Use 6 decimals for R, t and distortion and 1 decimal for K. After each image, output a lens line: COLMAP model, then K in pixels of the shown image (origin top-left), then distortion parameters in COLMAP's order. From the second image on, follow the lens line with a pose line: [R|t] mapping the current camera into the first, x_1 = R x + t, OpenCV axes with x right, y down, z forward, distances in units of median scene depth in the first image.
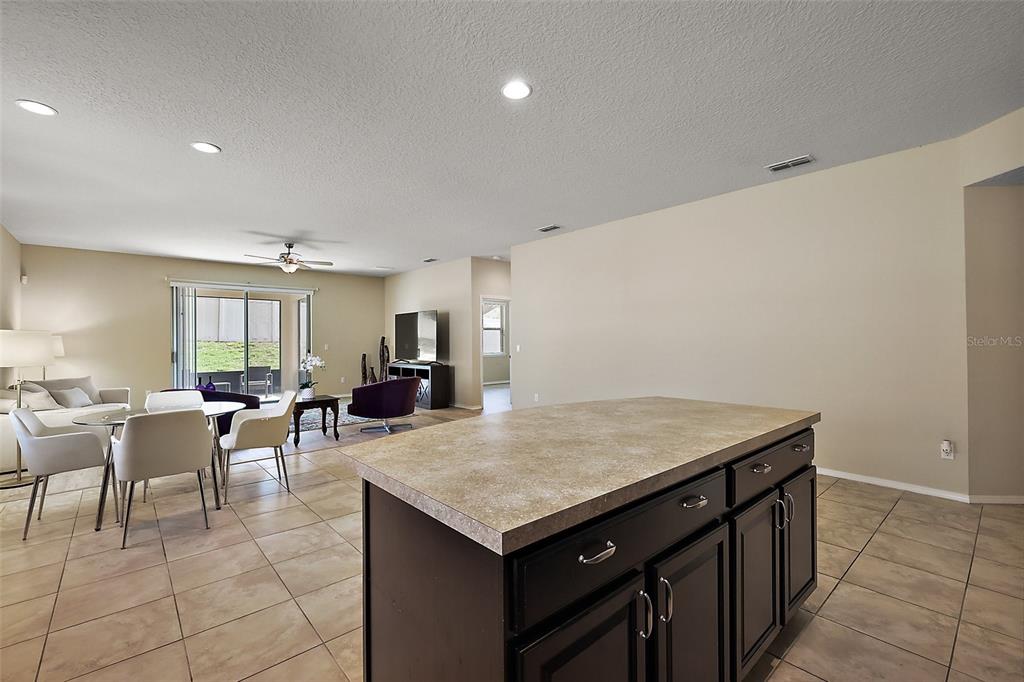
lens RADIAL K [[446.8, 0, 509.5], [0, 446.8, 339.5], [0, 0, 1]] dist [0.001385, -0.000545]
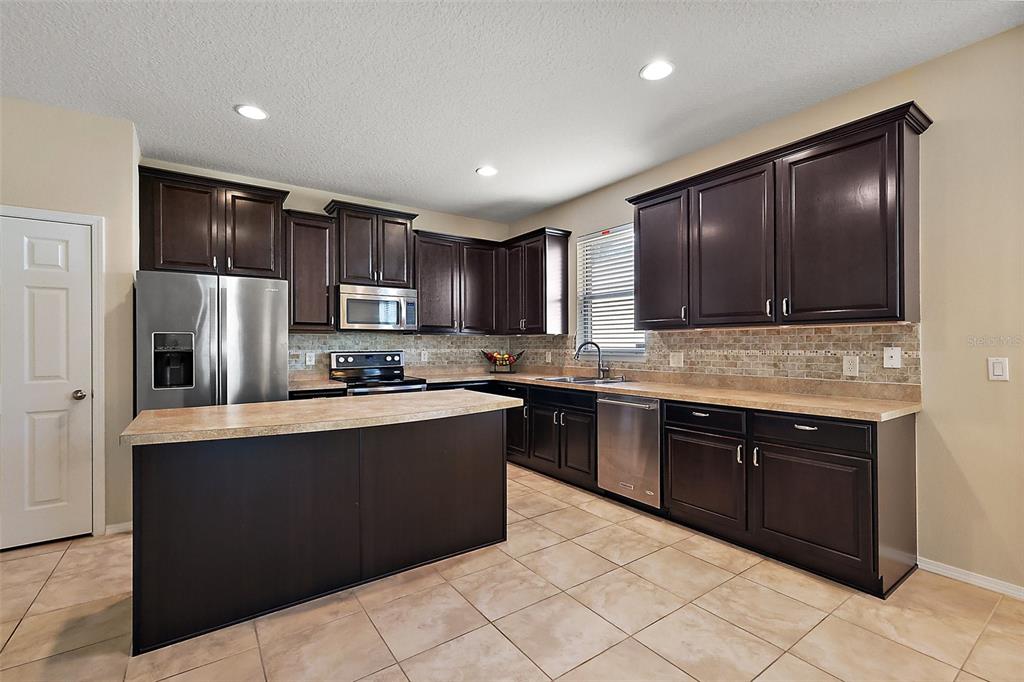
lens RADIAL K [[455.0, 0, 516.2], [0, 455.0, 341.4], [0, 0, 1]] dist [0.007189, -0.000975]
pose [[-0.995560, 0.013290, 0.093181, -0.111013], [0.012235, 0.999855, -0.011880, 0.002454], [-0.093326, -0.010687, -0.995578, 0.607993]]
